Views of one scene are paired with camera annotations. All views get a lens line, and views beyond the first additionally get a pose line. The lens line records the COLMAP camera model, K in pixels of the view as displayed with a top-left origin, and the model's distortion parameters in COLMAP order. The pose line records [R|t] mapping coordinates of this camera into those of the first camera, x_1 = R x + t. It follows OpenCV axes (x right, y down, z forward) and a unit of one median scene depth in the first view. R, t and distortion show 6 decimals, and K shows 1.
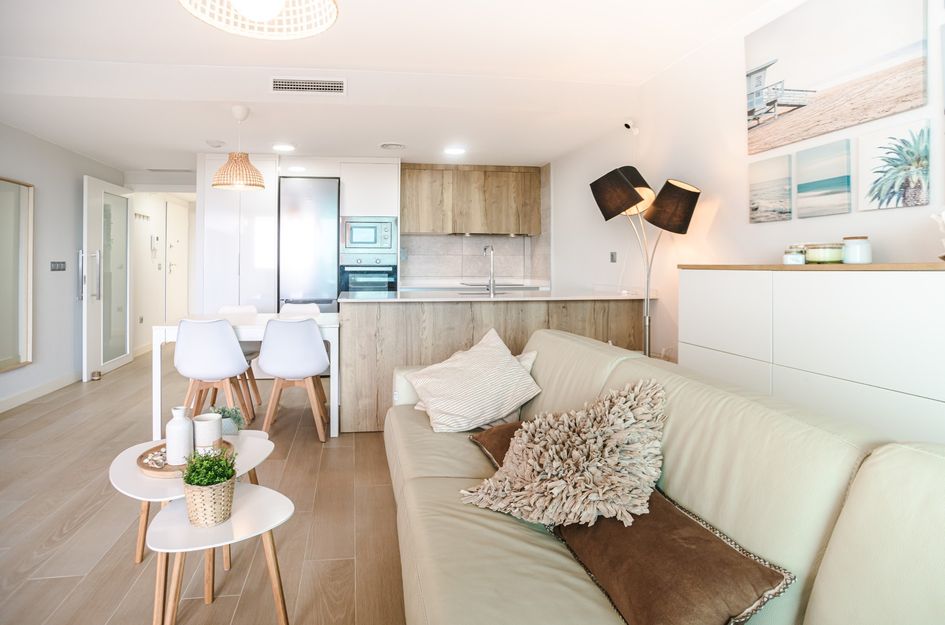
lens RADIAL K [[486.8, 0, 401.2], [0, 486.8, 262.1], [0, 0, 1]] dist [-0.058919, 0.019605]
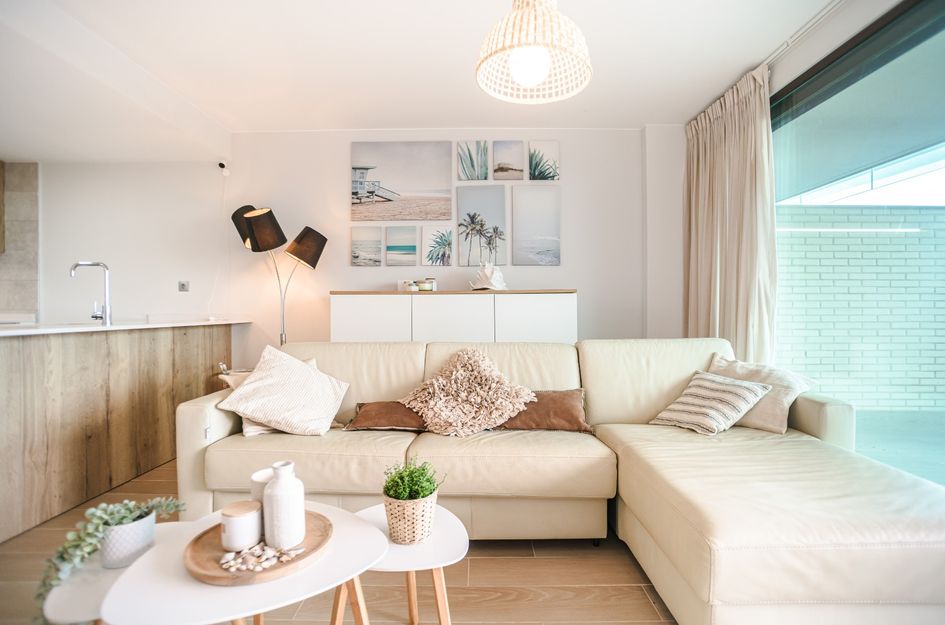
lens RADIAL K [[486.8, 0, 481.1], [0, 486.8, 293.2], [0, 0, 1]] dist [-0.058919, 0.019605]
pose [[0.104813, 0.032065, 0.993975, -0.560852], [-0.005692, 0.999483, -0.031643, 0.038911], [-0.994476, -0.002342, 0.104941, 0.315782]]
